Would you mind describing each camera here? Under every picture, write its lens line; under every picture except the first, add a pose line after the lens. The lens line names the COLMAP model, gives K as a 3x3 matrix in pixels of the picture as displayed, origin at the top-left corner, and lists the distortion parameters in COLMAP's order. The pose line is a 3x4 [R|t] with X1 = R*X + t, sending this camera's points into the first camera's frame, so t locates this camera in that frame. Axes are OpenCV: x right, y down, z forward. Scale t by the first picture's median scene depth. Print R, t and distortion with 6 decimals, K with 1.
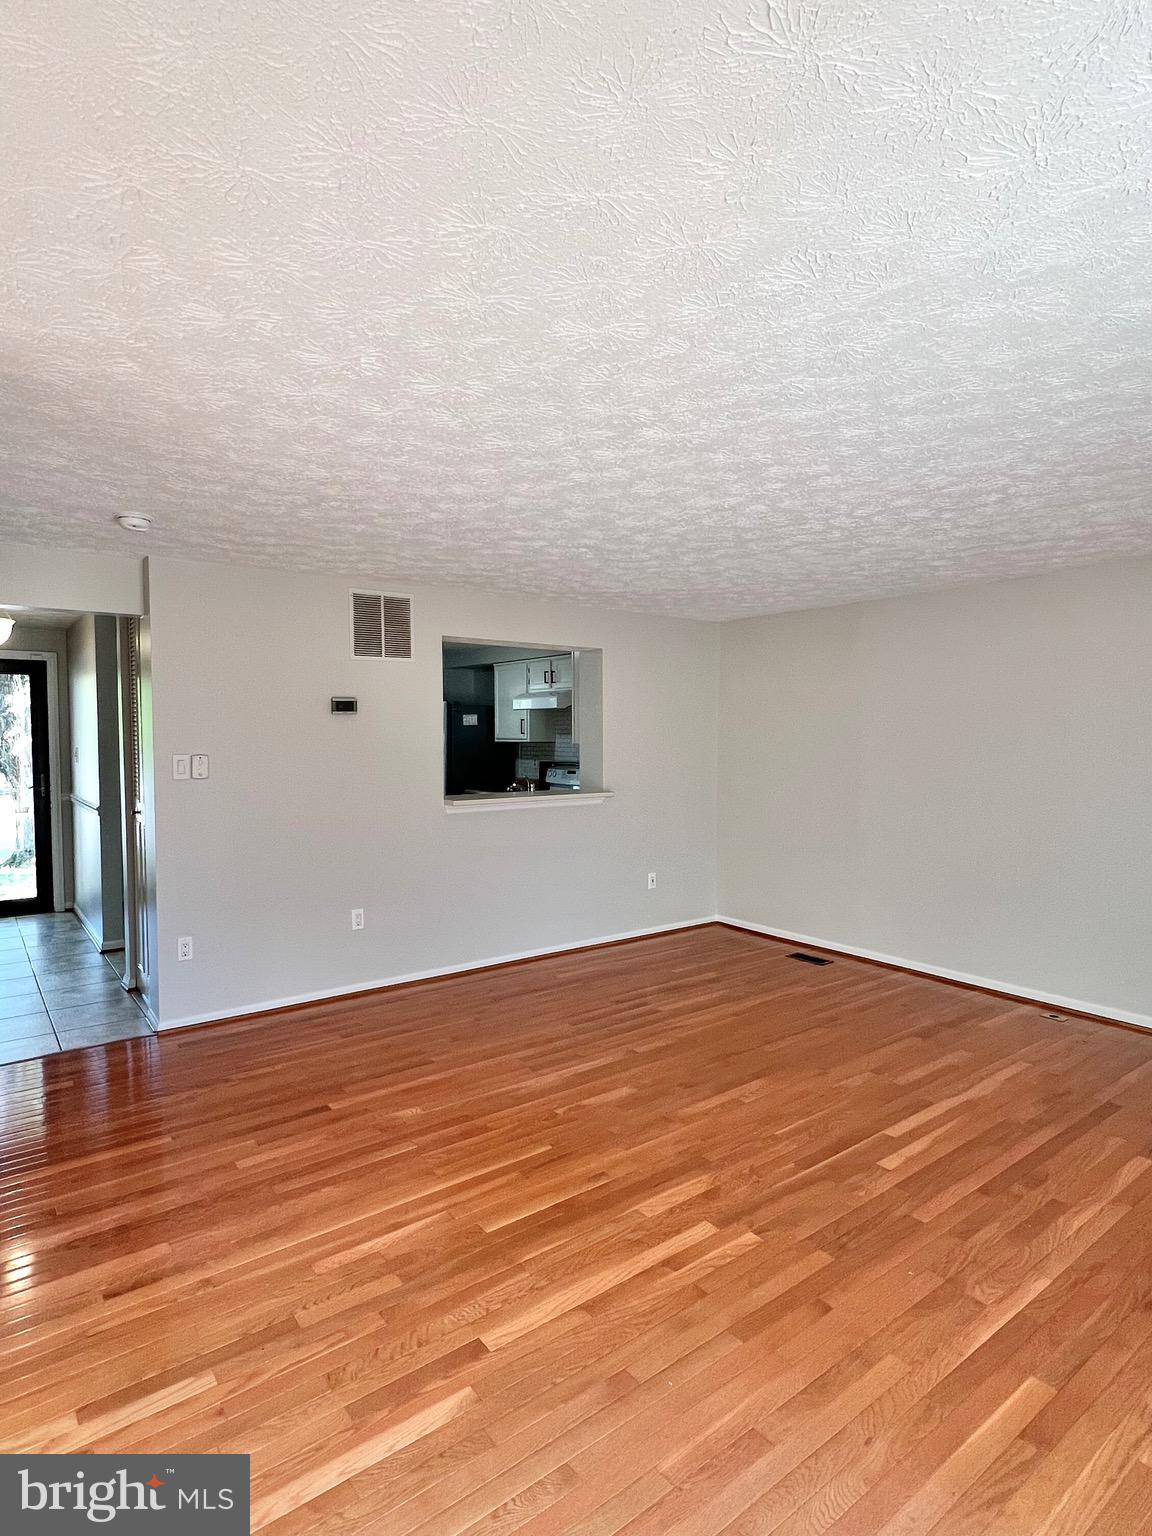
lens RADIAL K [[826.4, 0, 569.7], [0, 826.4, 764.0], [0, 0, 1]] dist [-0.000481, 0.001129]
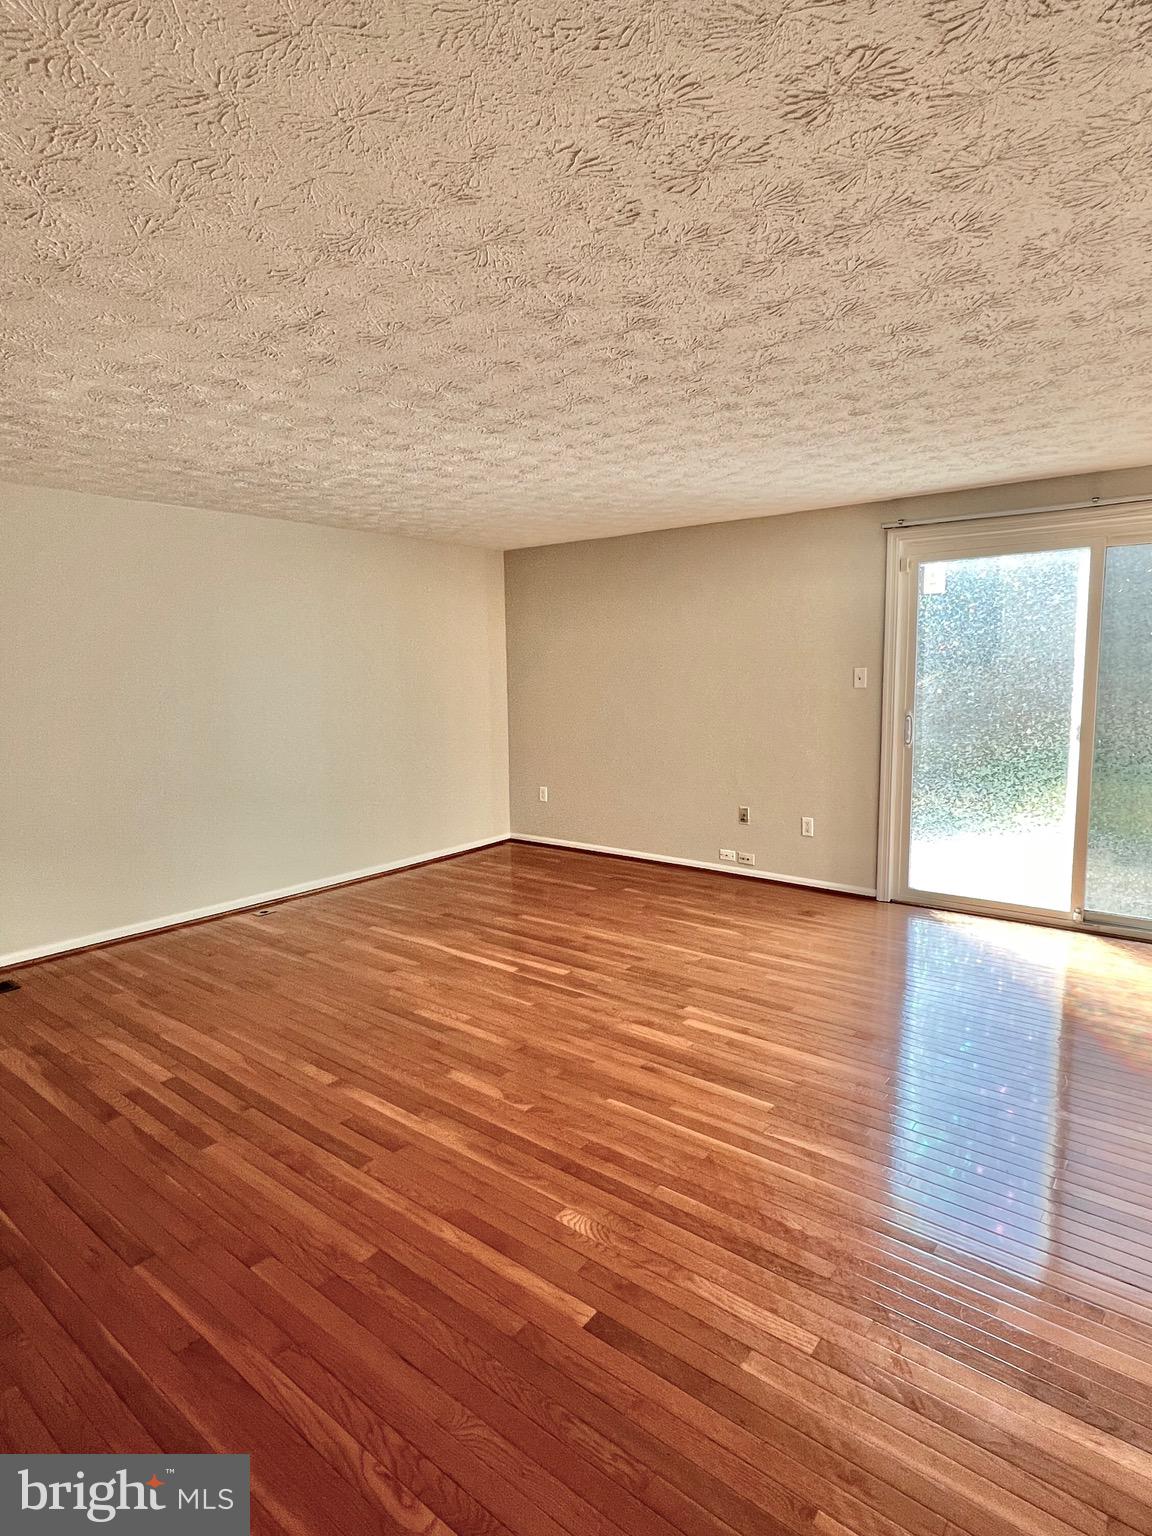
lens RADIAL K [[826.4, 0, 577.2], [0, 826.4, 765.0], [0, 0, 1]] dist [-0.000481, 0.001129]
pose [[-0.250916, -0.110433, 0.961689, -0.709455], [0.049401, 0.990716, 0.126656, -0.020906], [-0.966748, 0.079289, -0.243131, 1.013849]]
